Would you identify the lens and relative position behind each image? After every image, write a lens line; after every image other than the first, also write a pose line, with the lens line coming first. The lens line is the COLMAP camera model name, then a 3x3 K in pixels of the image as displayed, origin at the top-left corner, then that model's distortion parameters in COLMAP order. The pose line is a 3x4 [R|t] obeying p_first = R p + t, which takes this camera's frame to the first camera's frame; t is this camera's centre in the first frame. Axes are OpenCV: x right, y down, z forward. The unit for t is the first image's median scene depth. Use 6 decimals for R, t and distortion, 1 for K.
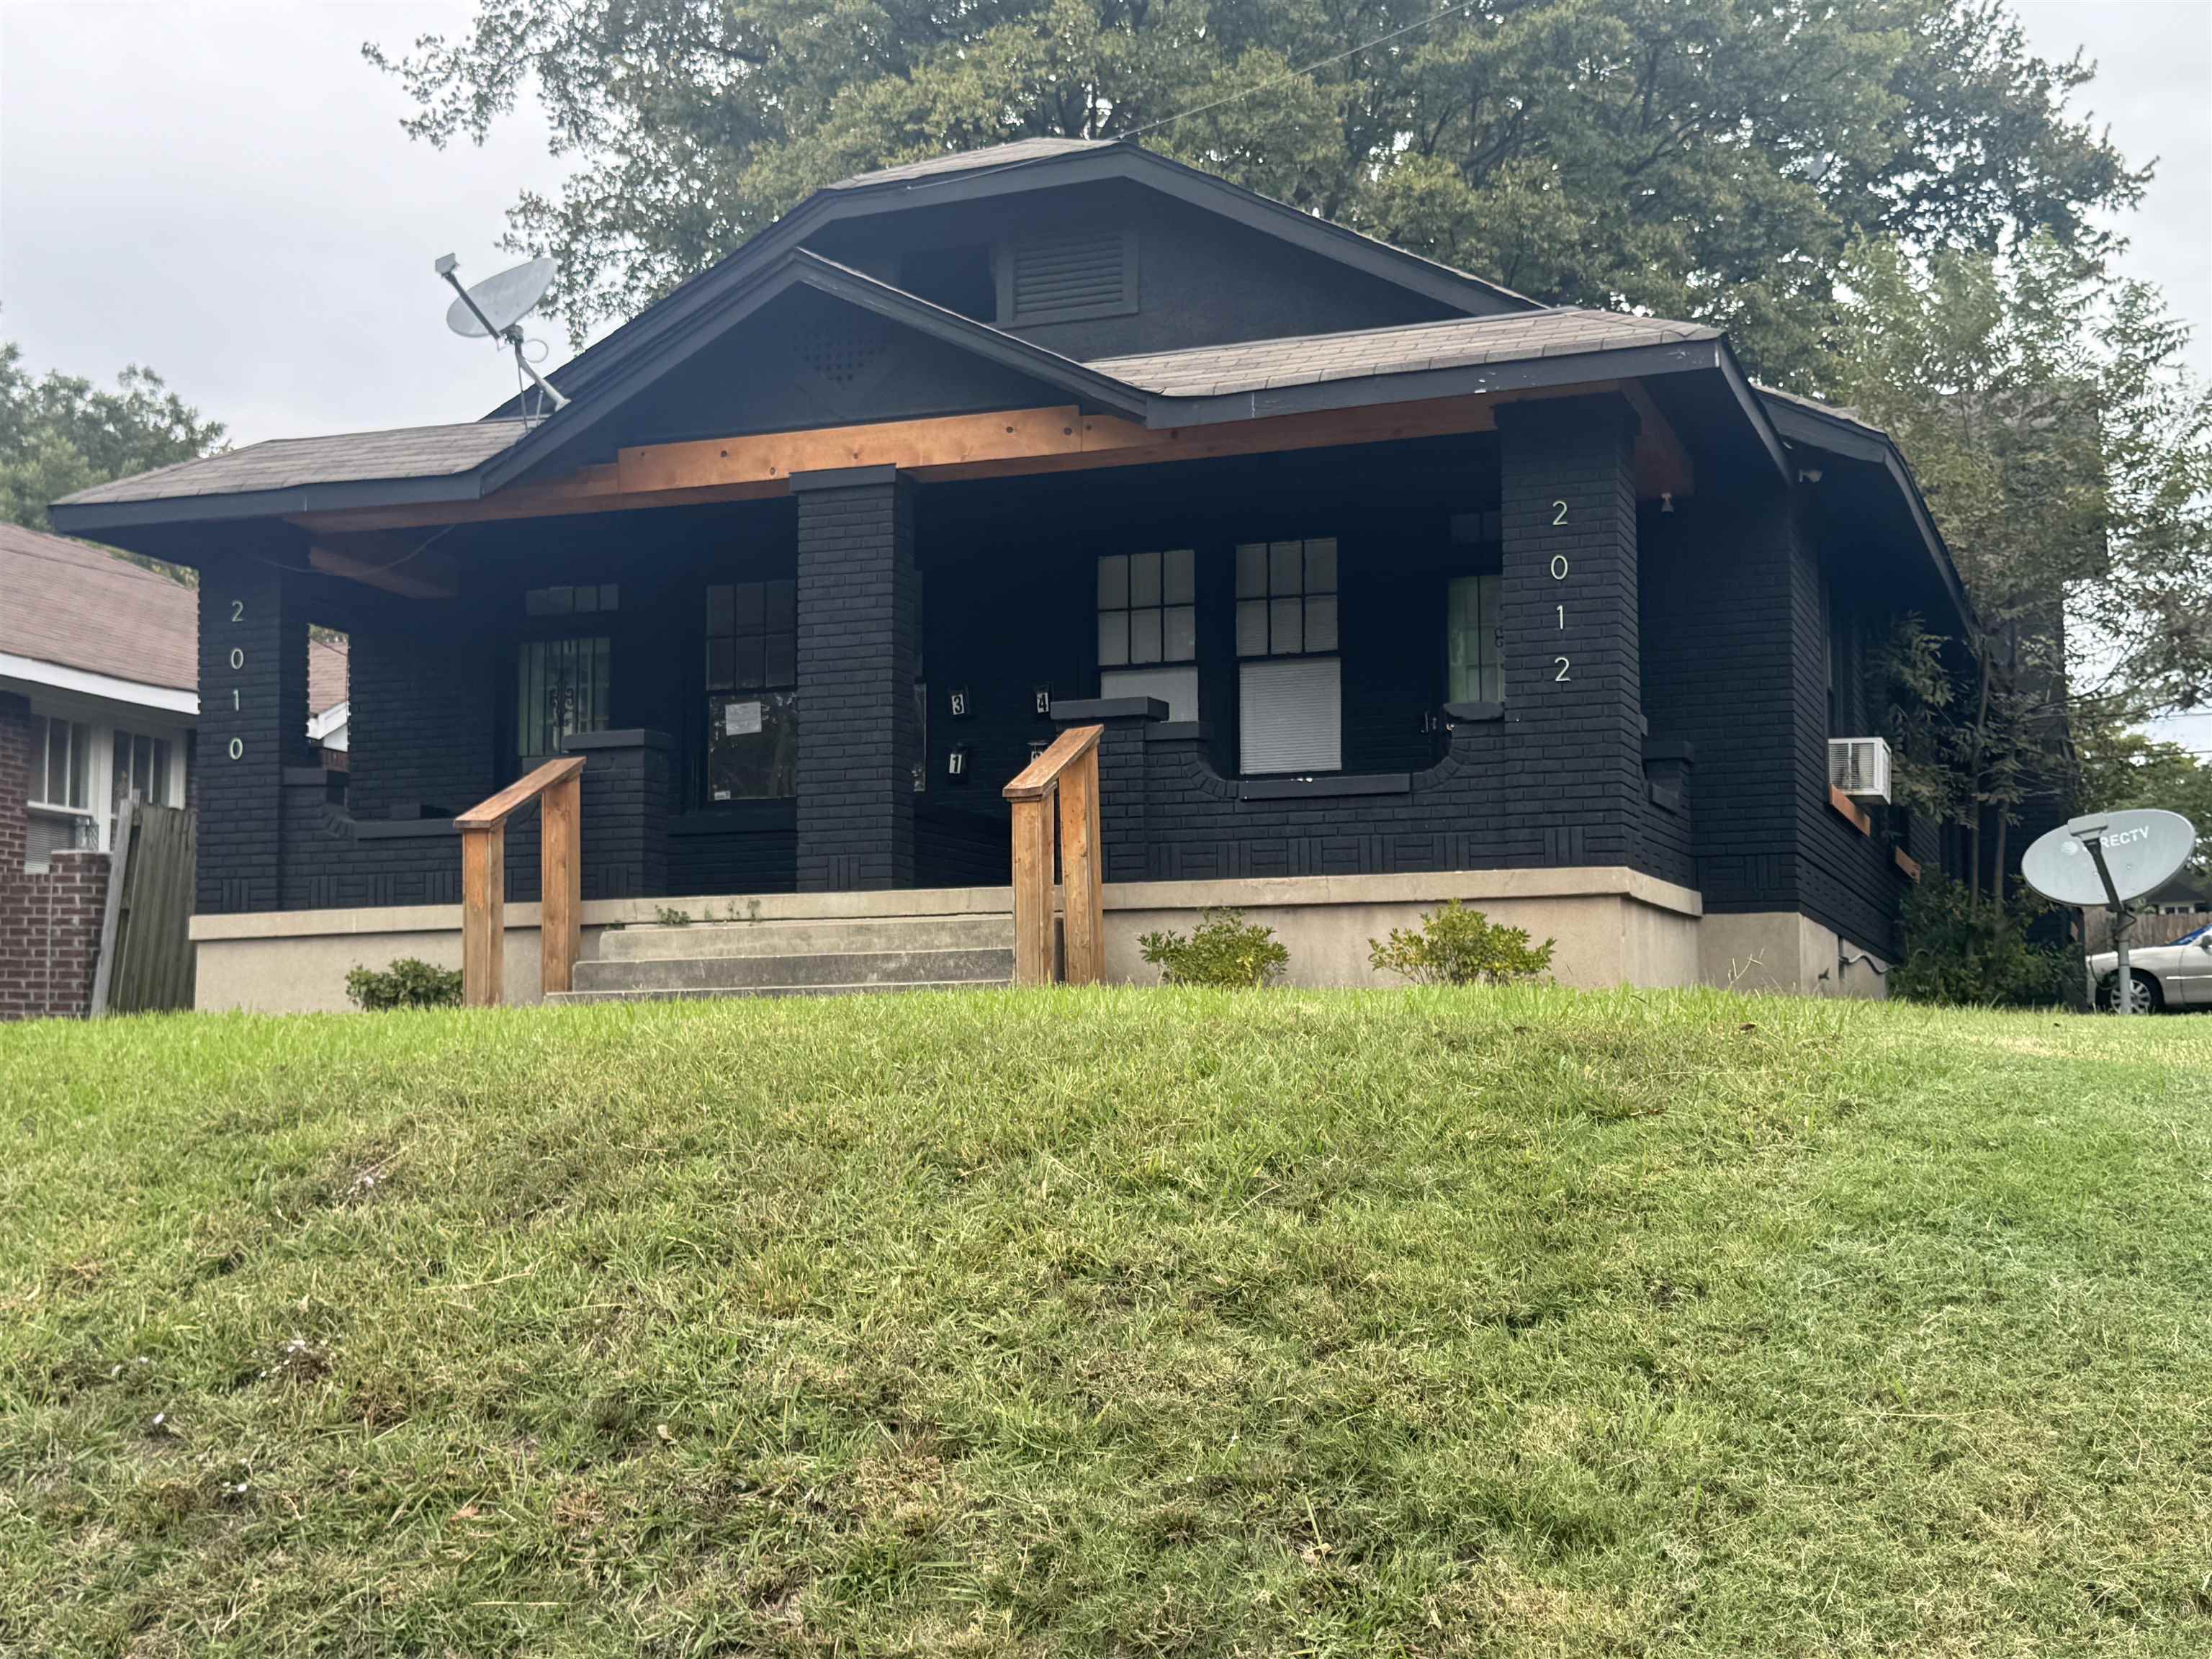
lens RADIAL K [[2872.9, 0, 1096.5], [0, 2872.9, 838.8], [0, 0, 1]] dist [0.128487, -0.094363]
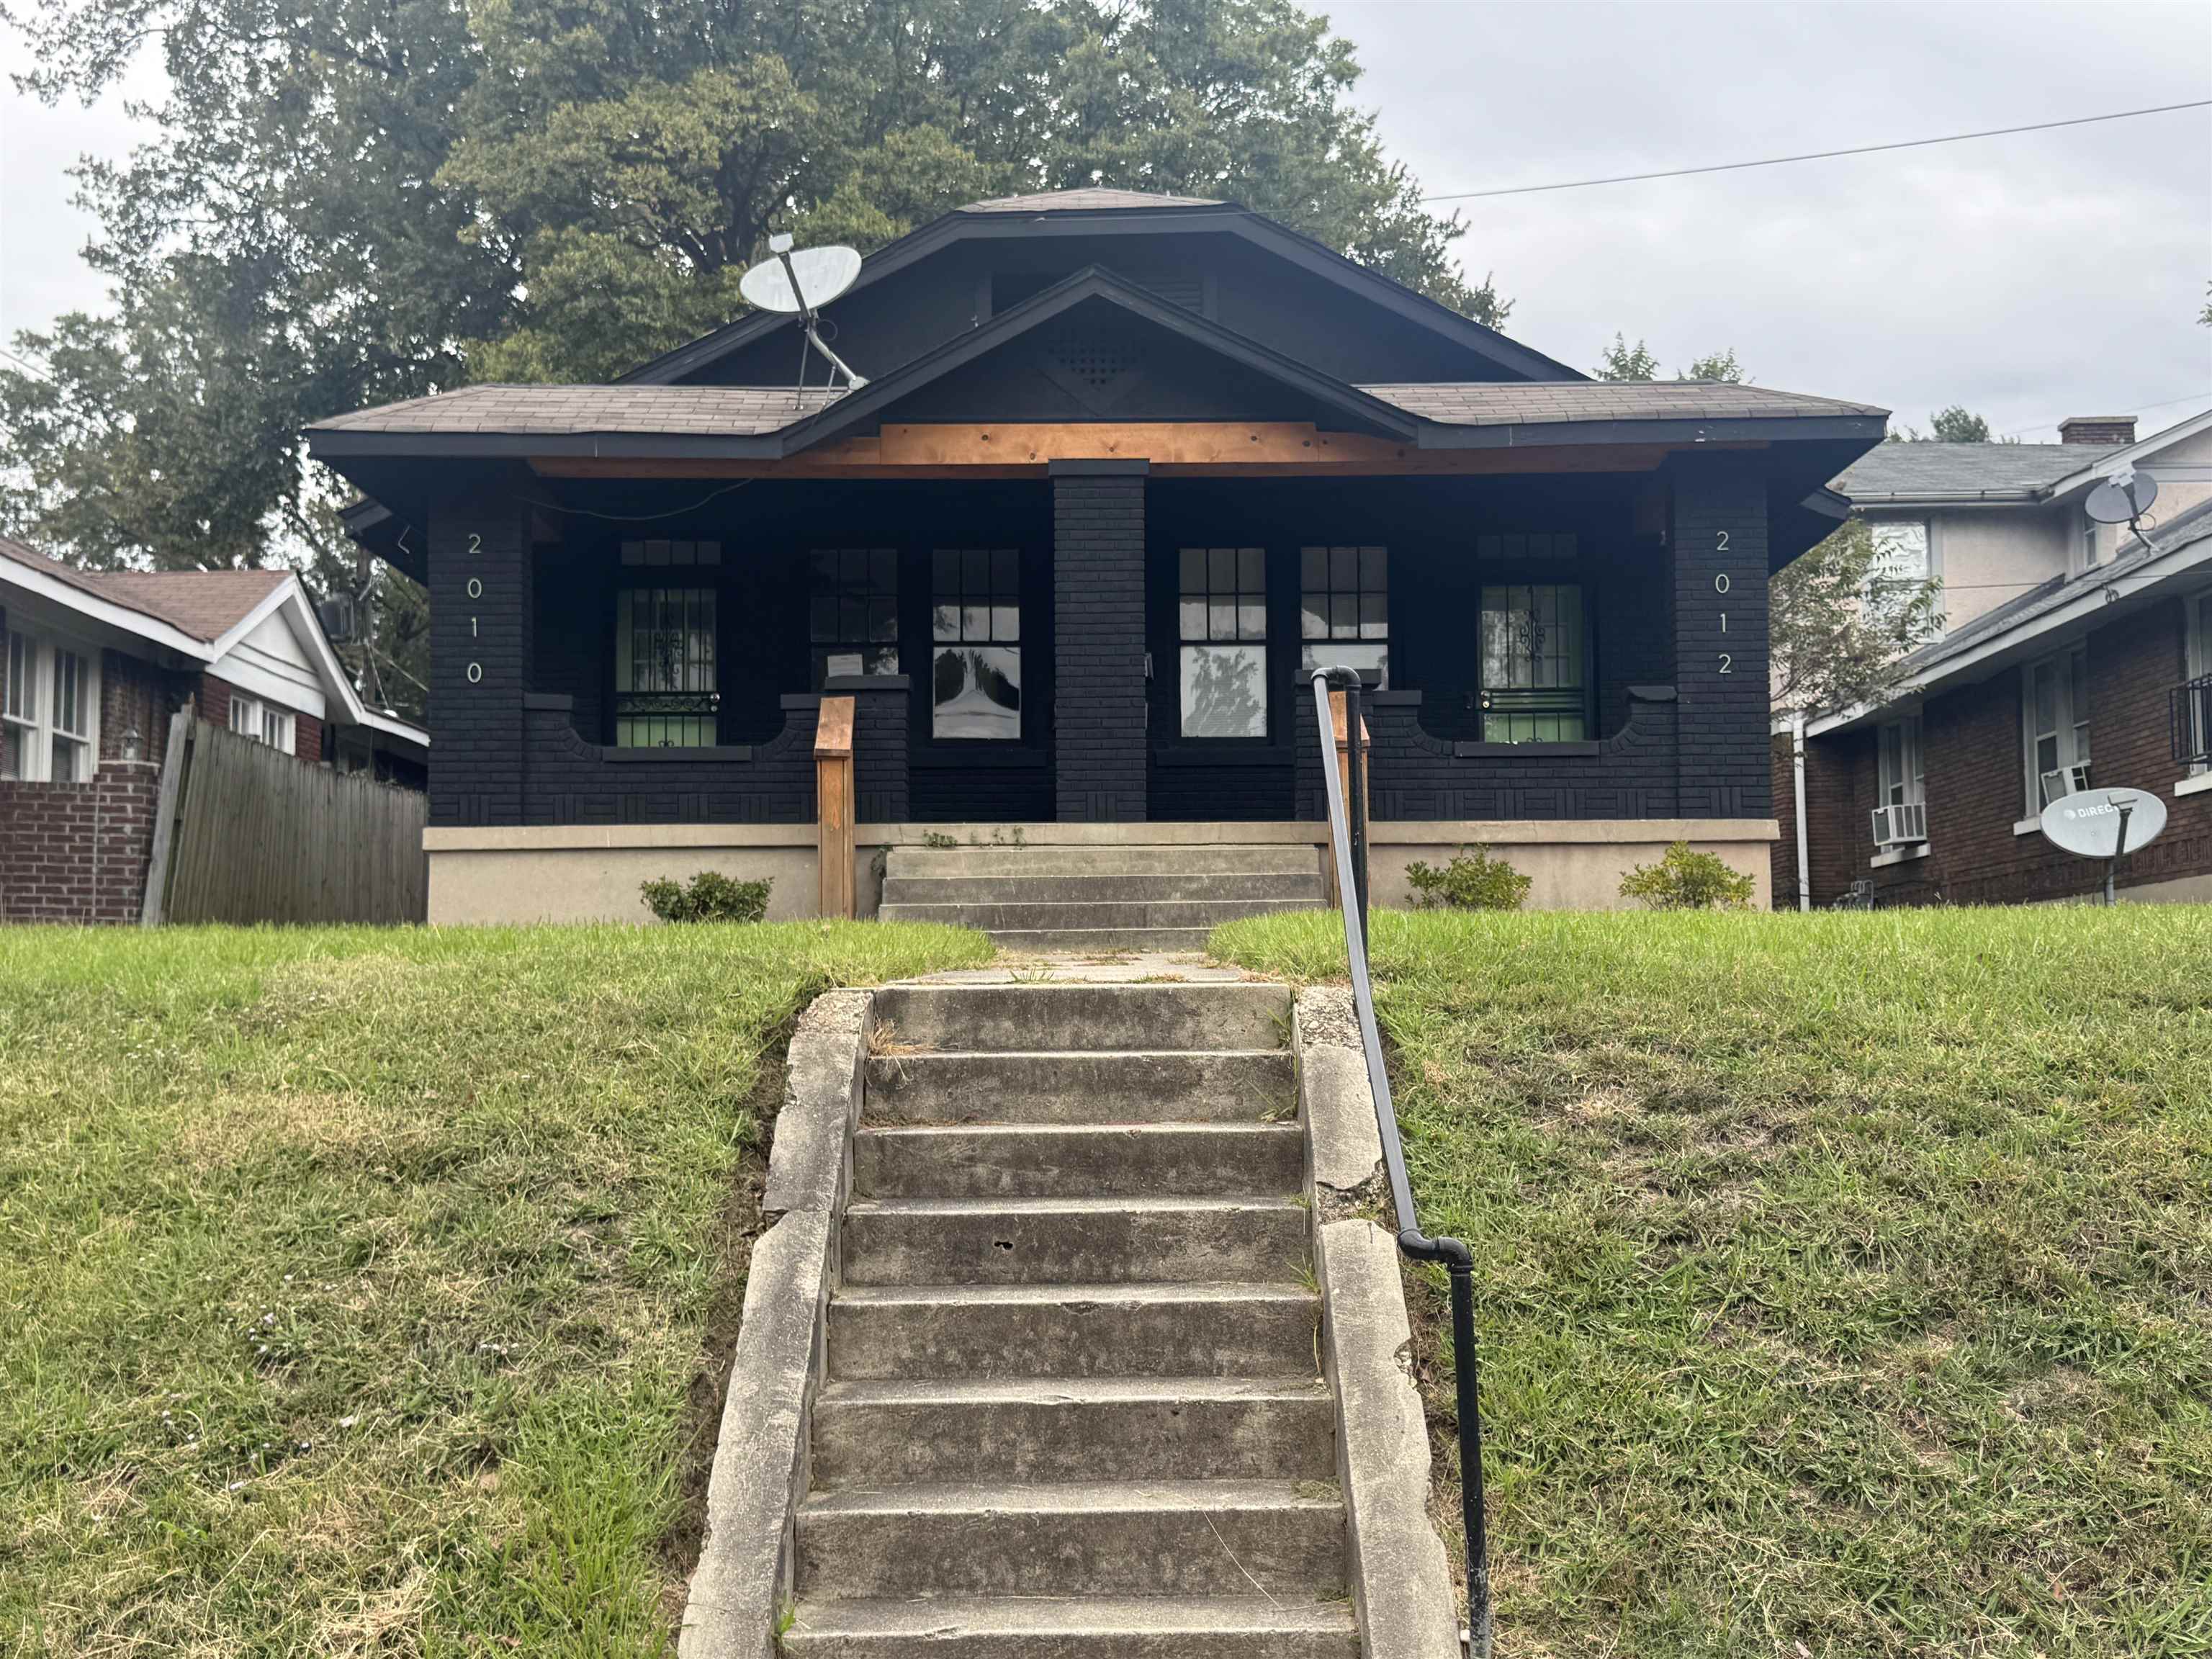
lens RADIAL K [[2361.0, 0, 1118.3], [0, 2361.0, 845.5], [0, 0, 1]] dist [0.169513, -0.314063]
pose [[0.932197, 0.024984, 0.361088, -0.385075], [-0.031799, 0.999410, 0.012945, 0.013502], [-0.360552, -0.023549, 0.932442, 0.090966]]
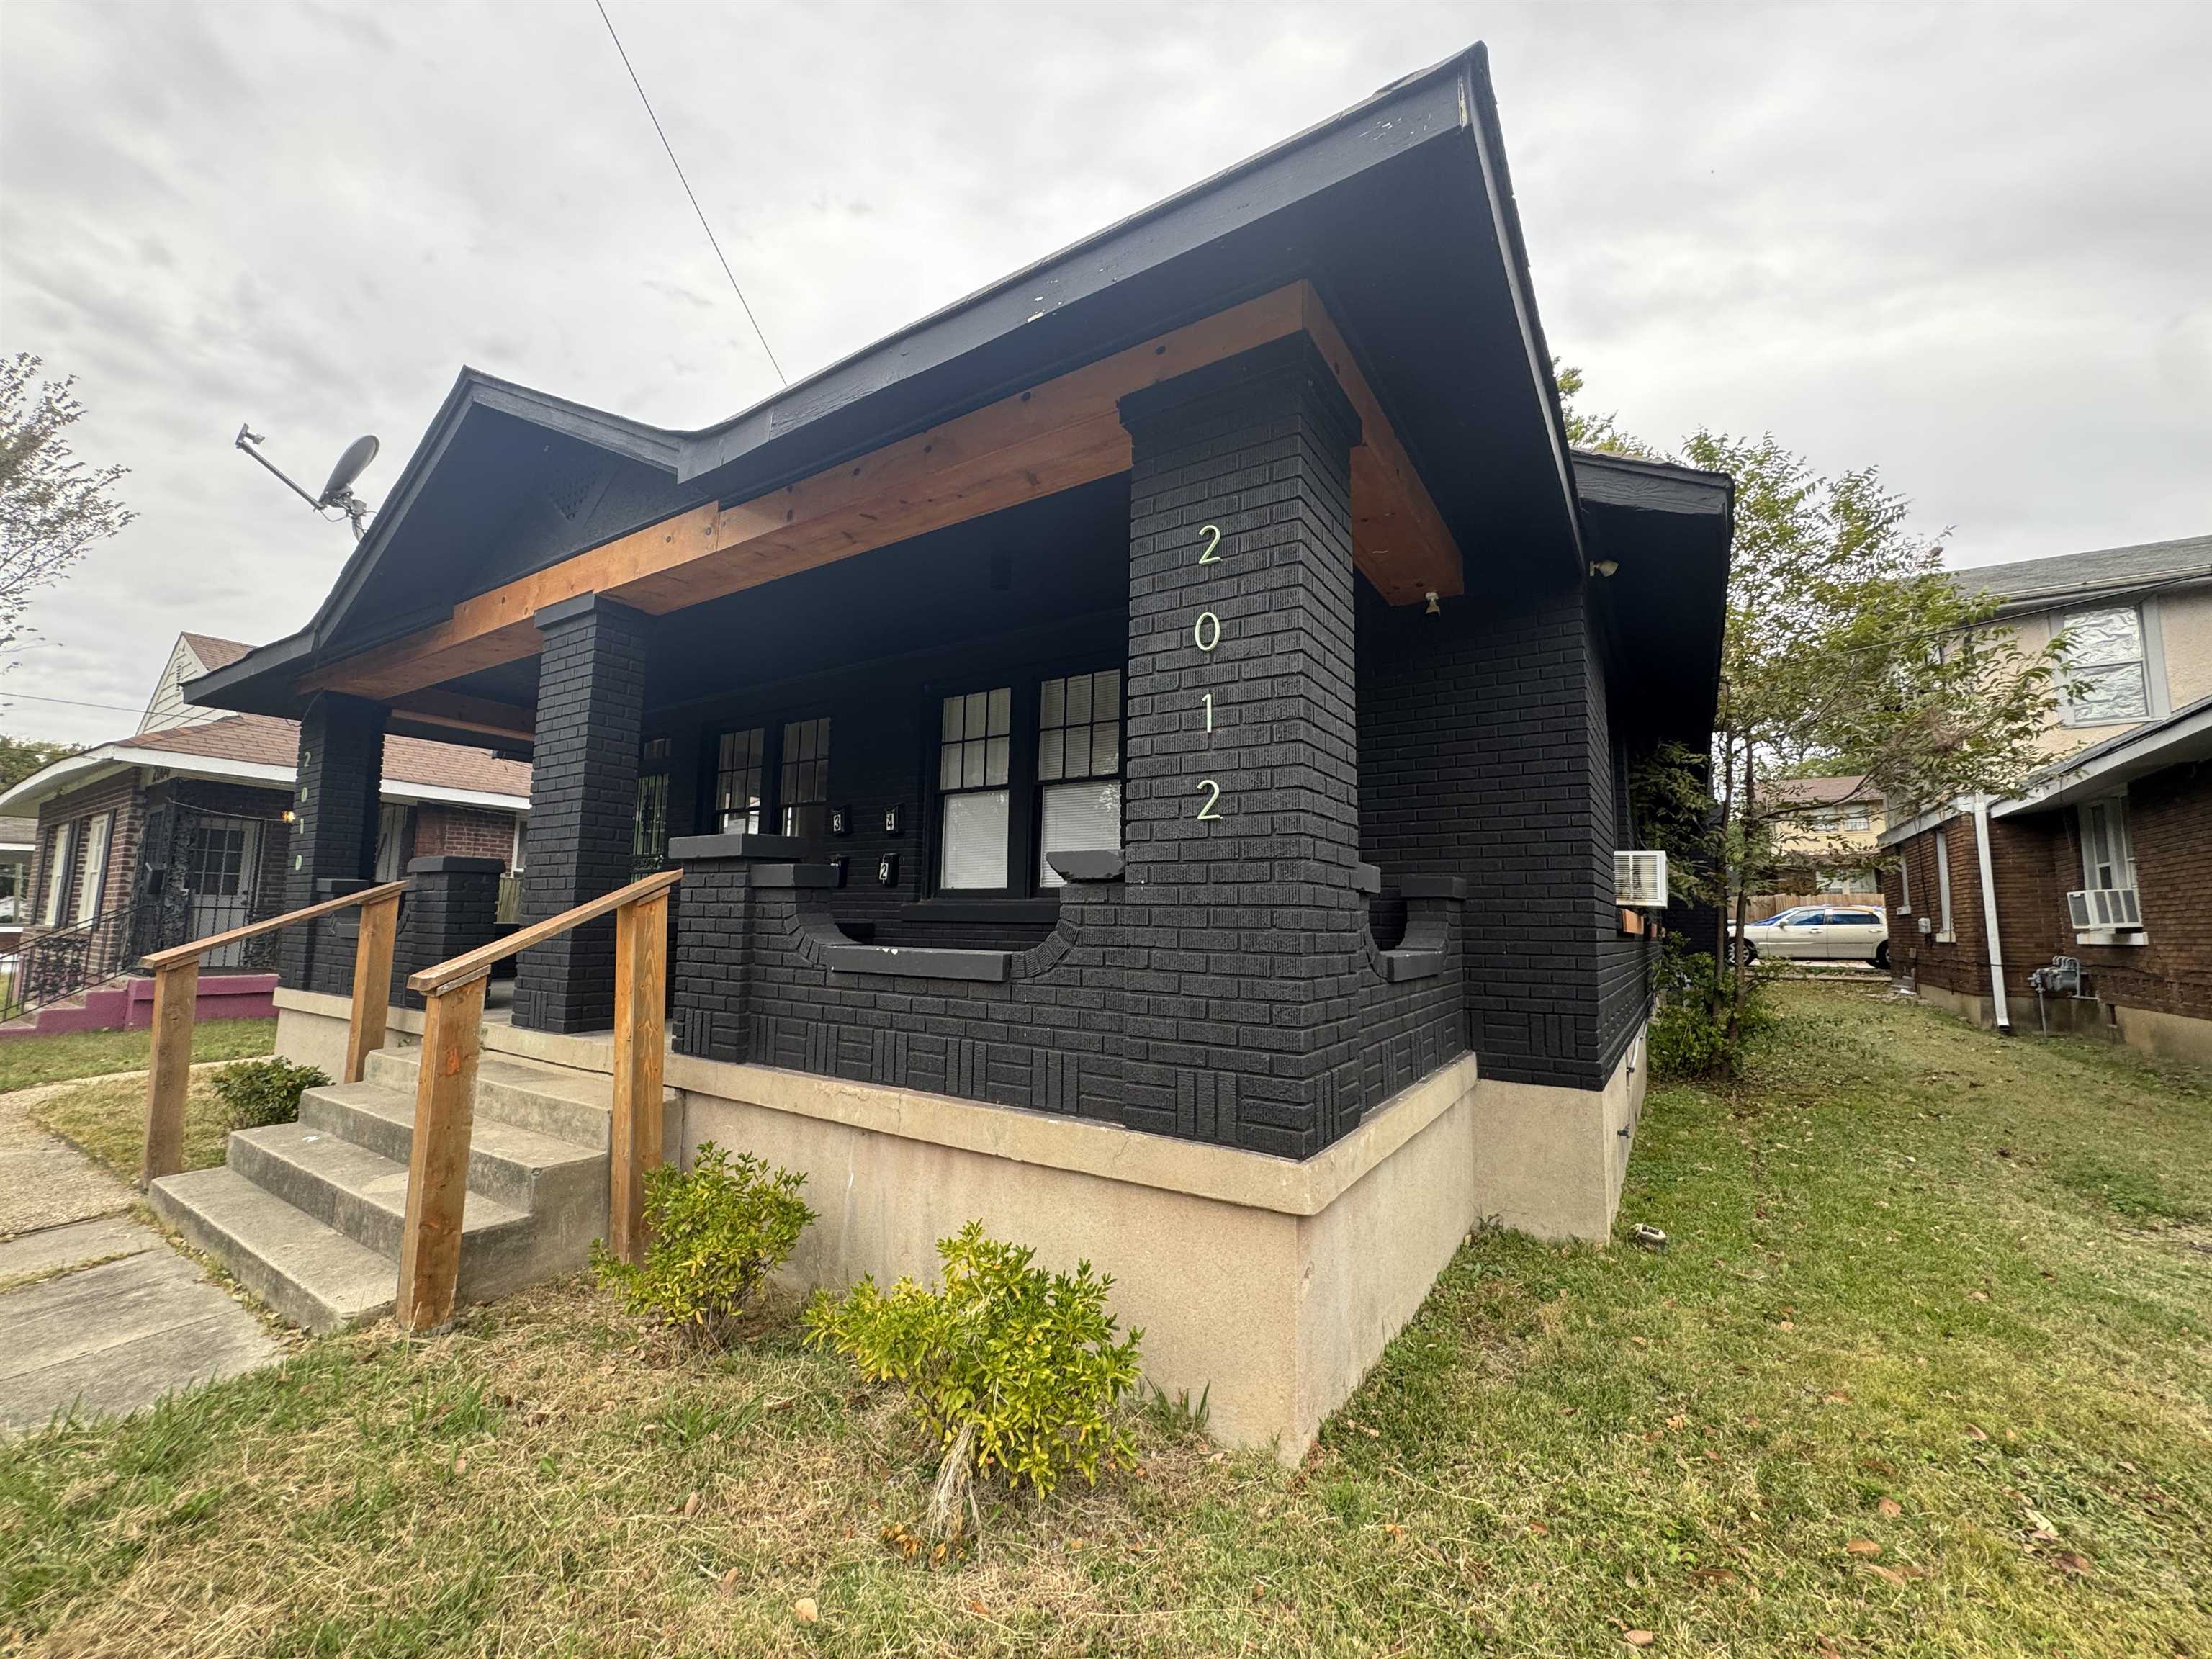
lens RADIAL K [[886.7, 0, 1106.0], [0, 886.7, 829.5], [0, 0, 1]] dist [-0.000914, 0.000026]
pose [[0.976936, -0.002146, -0.213521, 0.148280], [0.000529, 0.999971, -0.007628, -0.042175], [0.213531, 0.007339, 0.976909, 0.672132]]
